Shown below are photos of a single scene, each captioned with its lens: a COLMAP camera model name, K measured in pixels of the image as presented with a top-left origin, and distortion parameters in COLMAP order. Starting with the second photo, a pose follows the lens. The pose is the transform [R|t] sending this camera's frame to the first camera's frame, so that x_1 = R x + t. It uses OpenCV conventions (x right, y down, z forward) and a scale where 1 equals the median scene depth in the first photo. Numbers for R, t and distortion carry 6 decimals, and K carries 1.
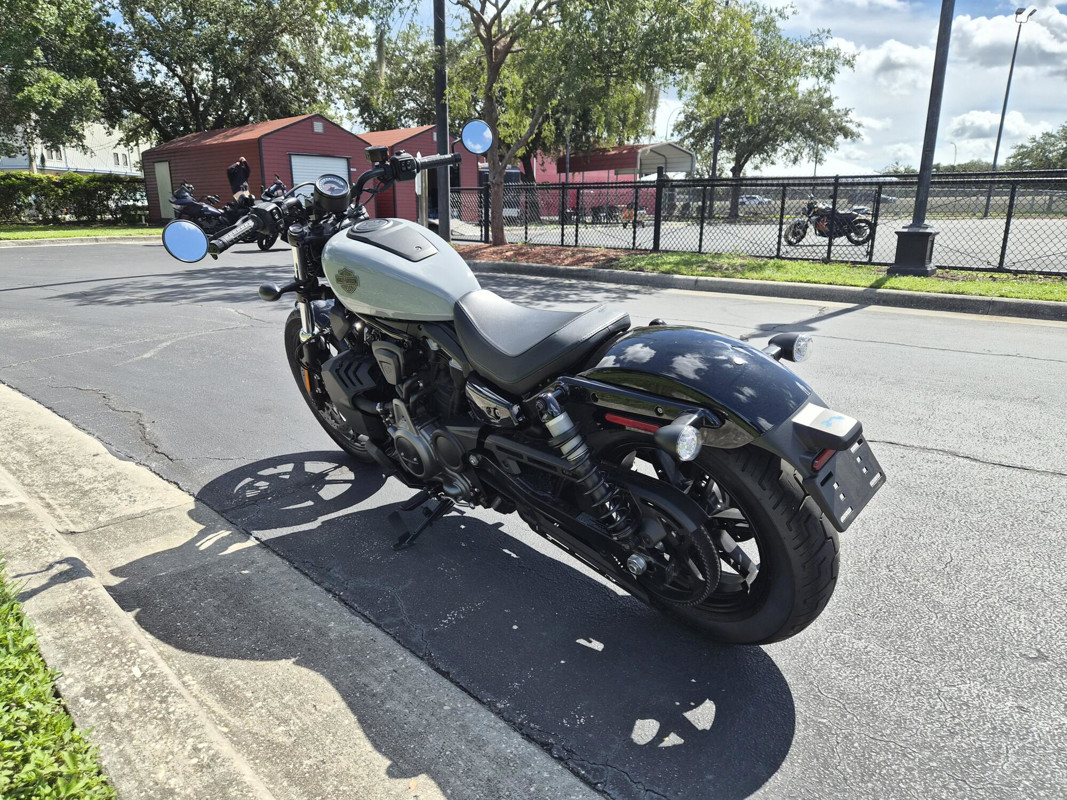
lens RADIAL K [[701.4, 0, 533.5], [0, 701.4, 400.0], [0, 0, 1]] dist [0.057738, -0.047108]
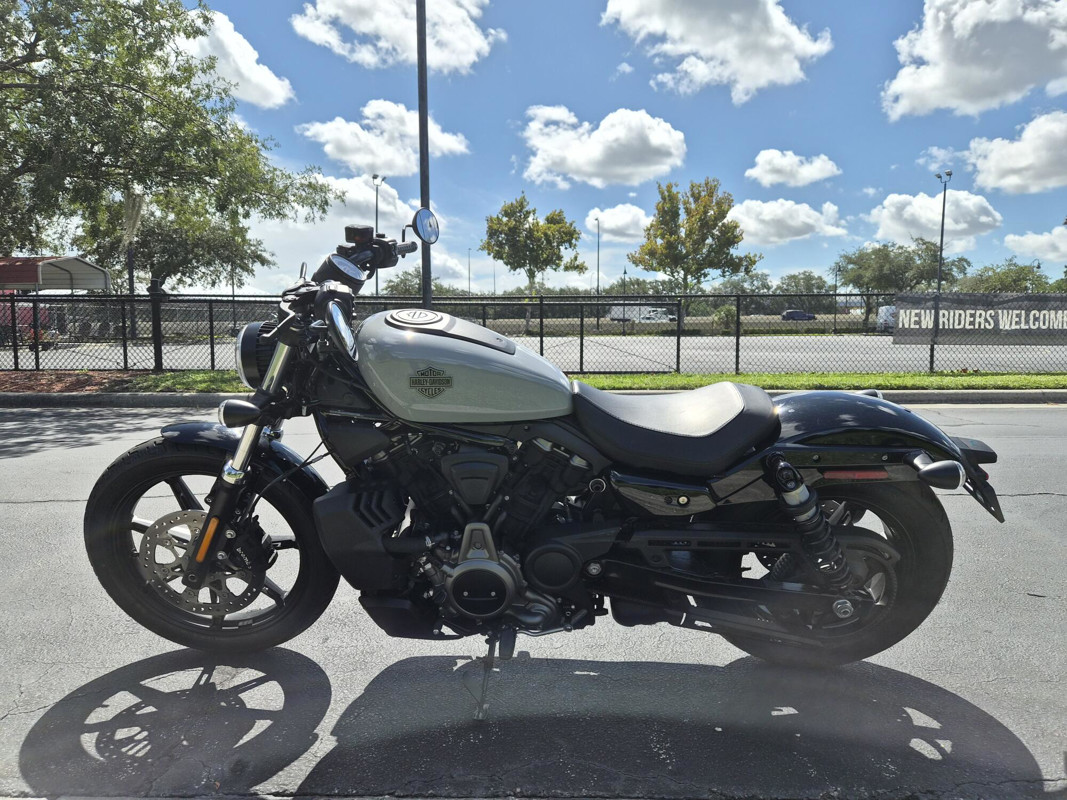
lens RADIAL K [[701.4, 0, 533.5], [0, 701.4, 400.0], [0, 0, 1]] dist [0.057738, -0.047108]
pose [[0.725292, -0.077179, 0.684102, -0.077728], [0.188124, 0.978095, -0.089104, -0.006154], [-0.662239, 0.193322, 0.723924, 0.038537]]
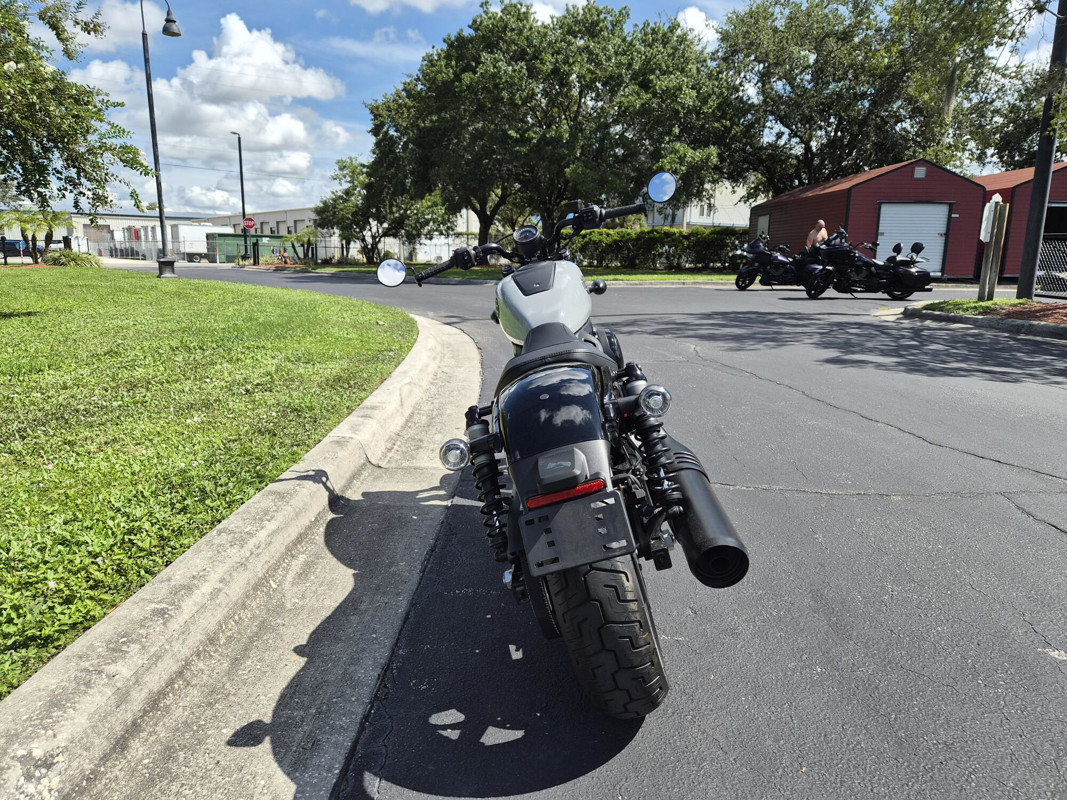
lens RADIAL K [[714.8, 0, 539.1], [0, 714.8, 399.0], [0, 0, 1]] dist [0.060818, -0.050651]
pose [[0.699078, 0.153067, -0.698470, 0.074809], [-0.202360, 0.979237, 0.012060, -0.004483], [0.685814, 0.132911, 0.715538, 0.018275]]
